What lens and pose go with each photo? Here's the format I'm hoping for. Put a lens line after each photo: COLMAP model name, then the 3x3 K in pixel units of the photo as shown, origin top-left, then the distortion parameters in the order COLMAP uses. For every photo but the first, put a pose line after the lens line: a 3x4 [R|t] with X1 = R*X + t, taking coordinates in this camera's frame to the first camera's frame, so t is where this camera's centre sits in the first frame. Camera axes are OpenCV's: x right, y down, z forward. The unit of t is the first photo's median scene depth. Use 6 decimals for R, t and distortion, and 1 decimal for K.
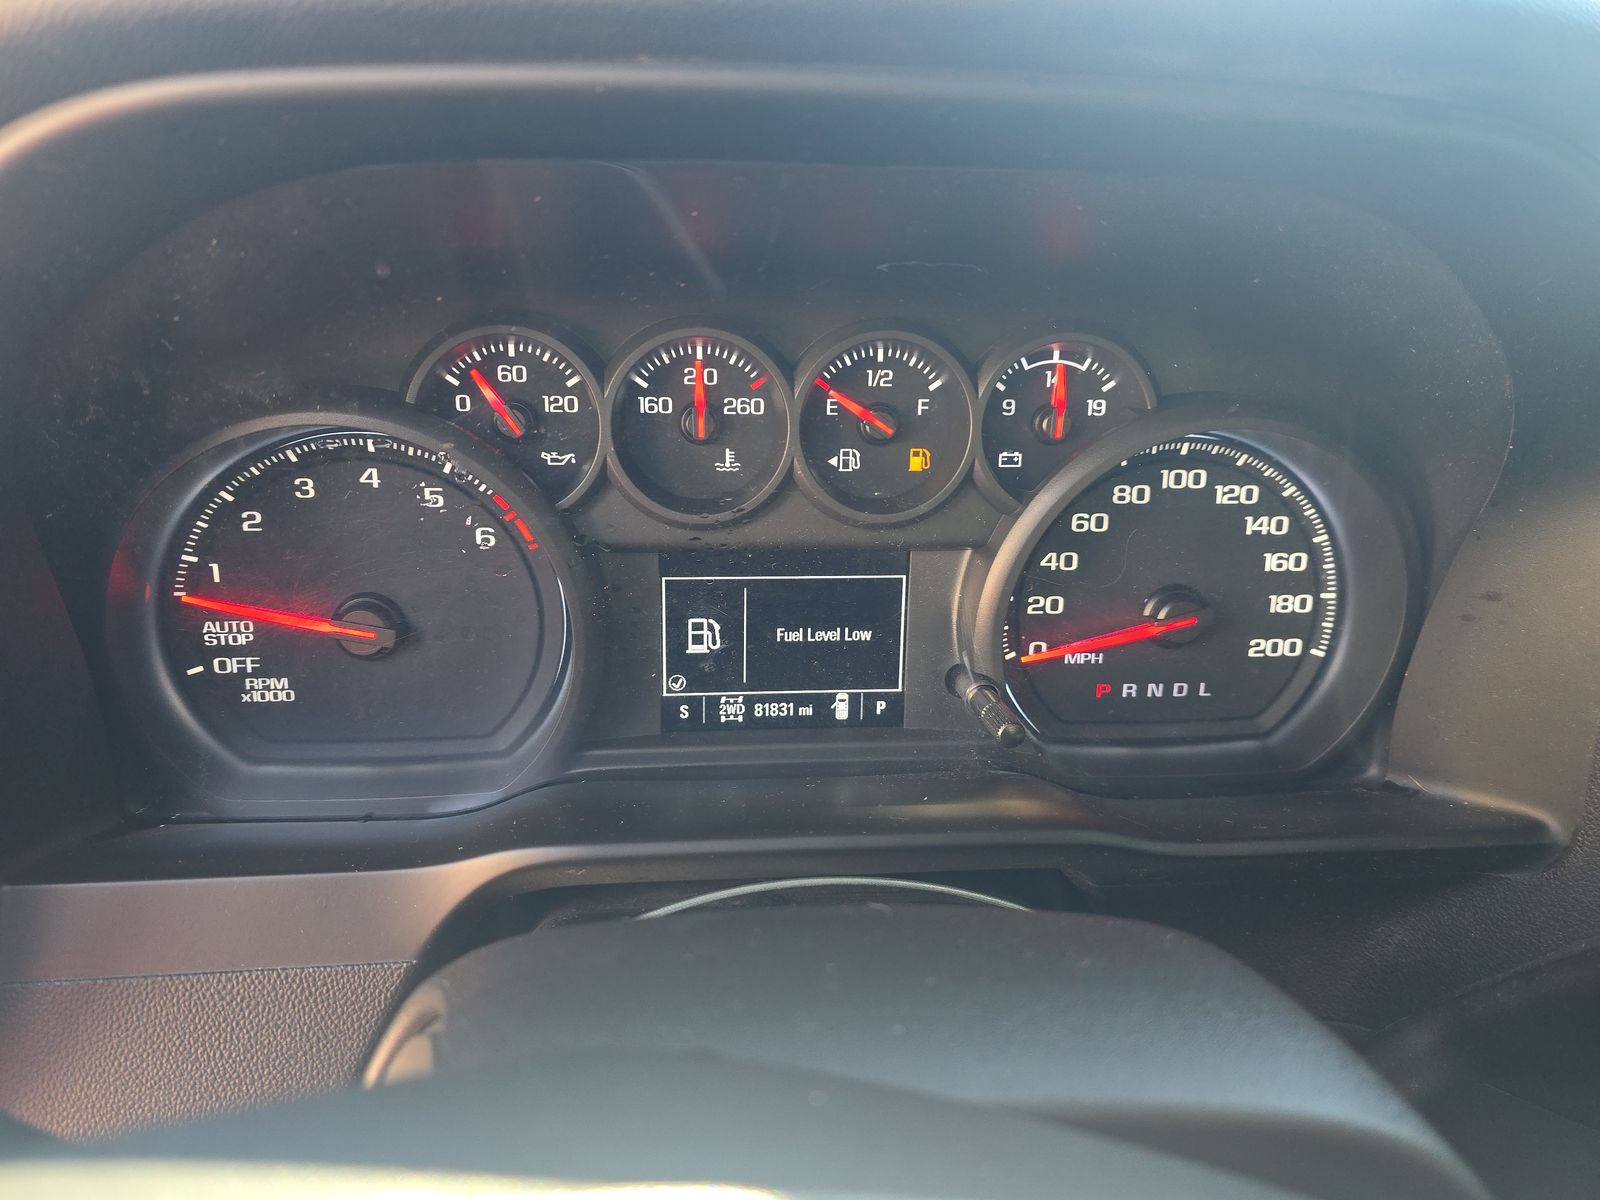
lens RADIAL K [[1082.8, 0, 800.0], [0, 1082.8, 600.0], [0, 0, 1]] dist [0.053515, -0.163631]
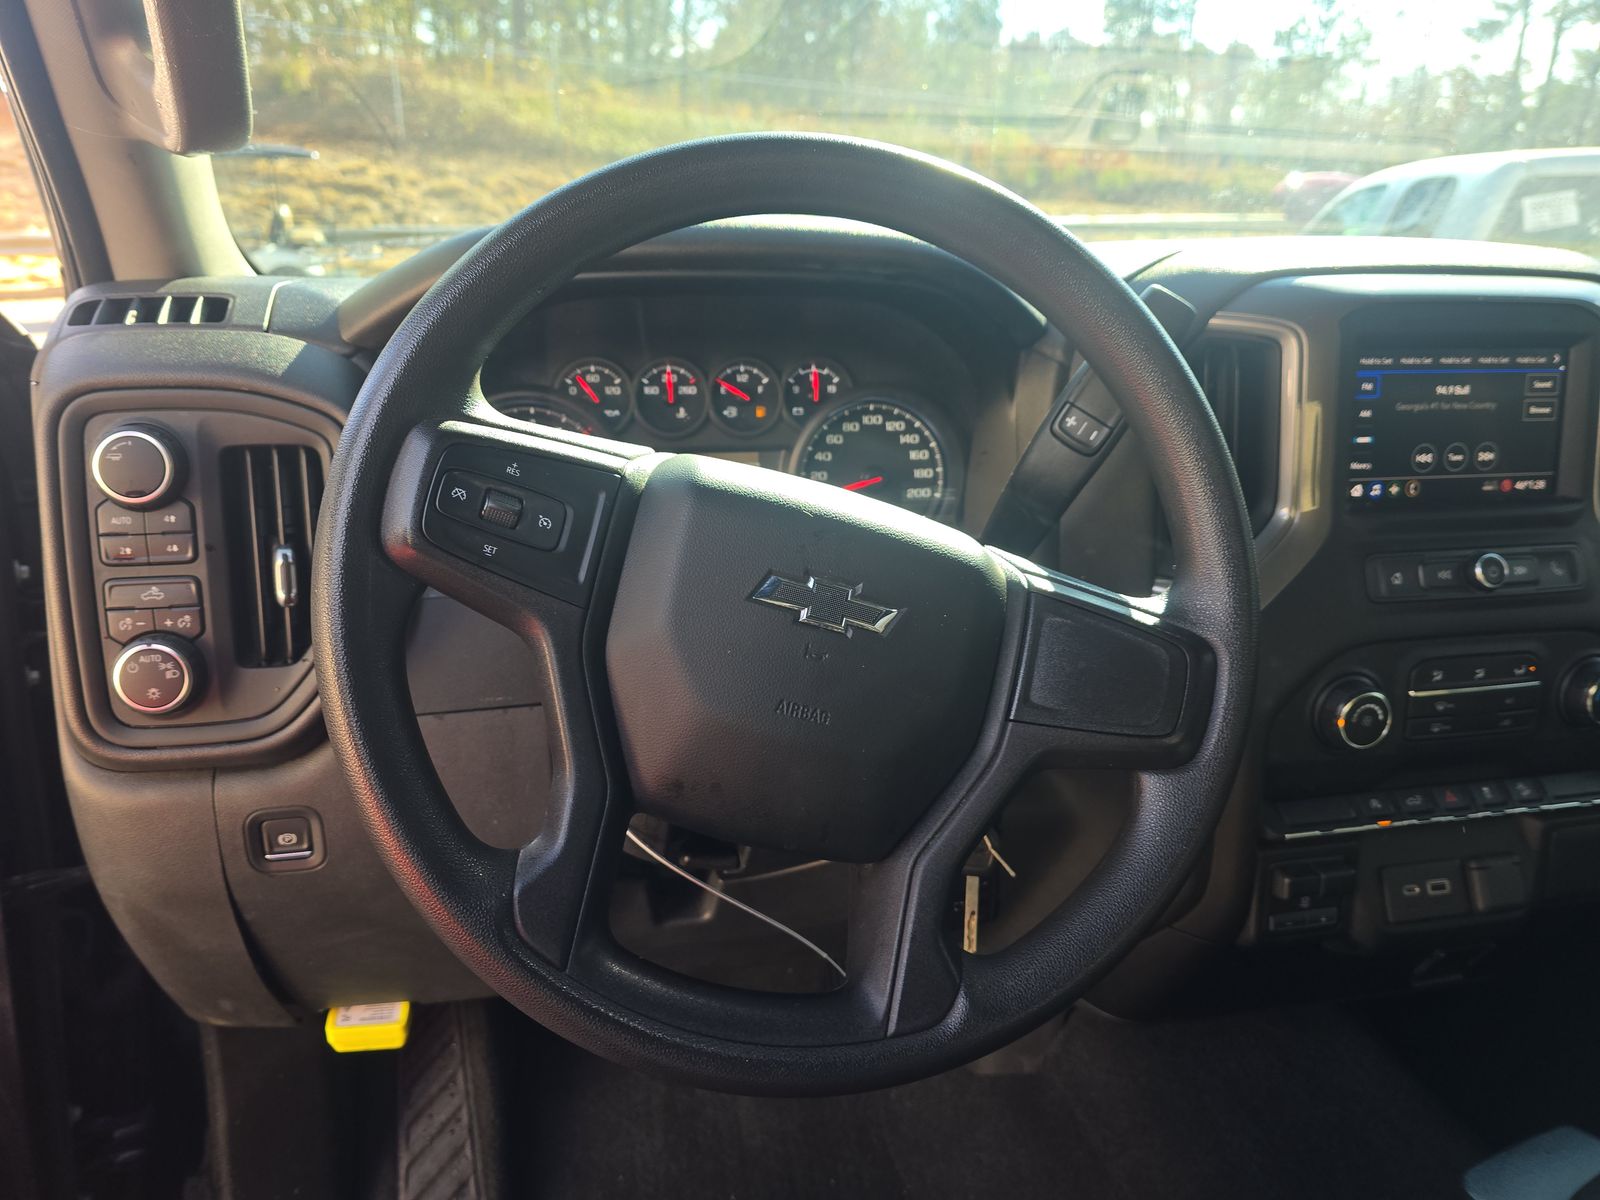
lens RADIAL K [[1069.7, 0, 803.2], [0, 1069.7, 604.9], [0, 0, 1]] dist [0.048731, -0.048041]
pose [[0.991980, -0.048297, 0.116801, -0.096483], [0.057289, 0.995544, -0.074894, 0.488784], [-0.112664, 0.080985, 0.990327, -1.356015]]
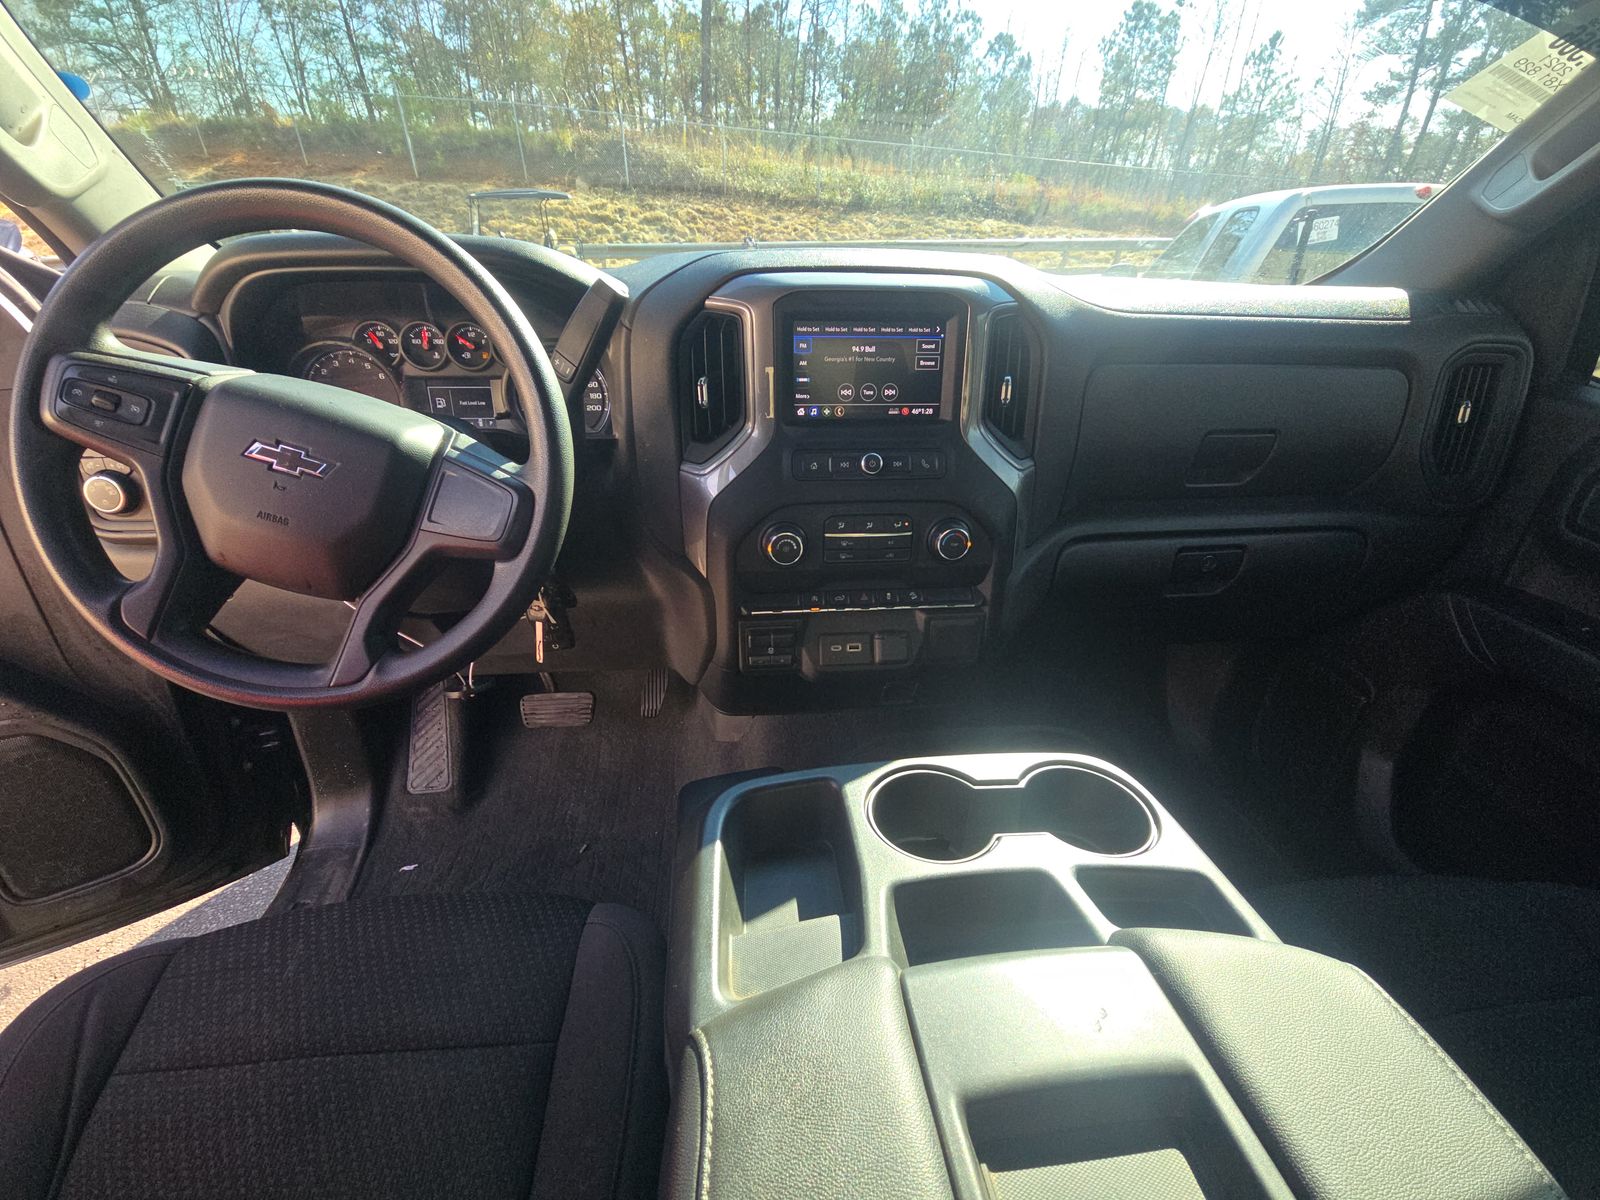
lens RADIAL K [[637.8, 0, 800.0], [0, 637.8, 600.0], [0, 0, 1]] dist [-0.000659, 0.000138]
pose [[0.999872, -0.013724, 0.008235, 1.287030], [0.012888, 0.995468, 0.094217, 0.589592], [-0.009491, -0.094099, 0.995518, -1.531339]]
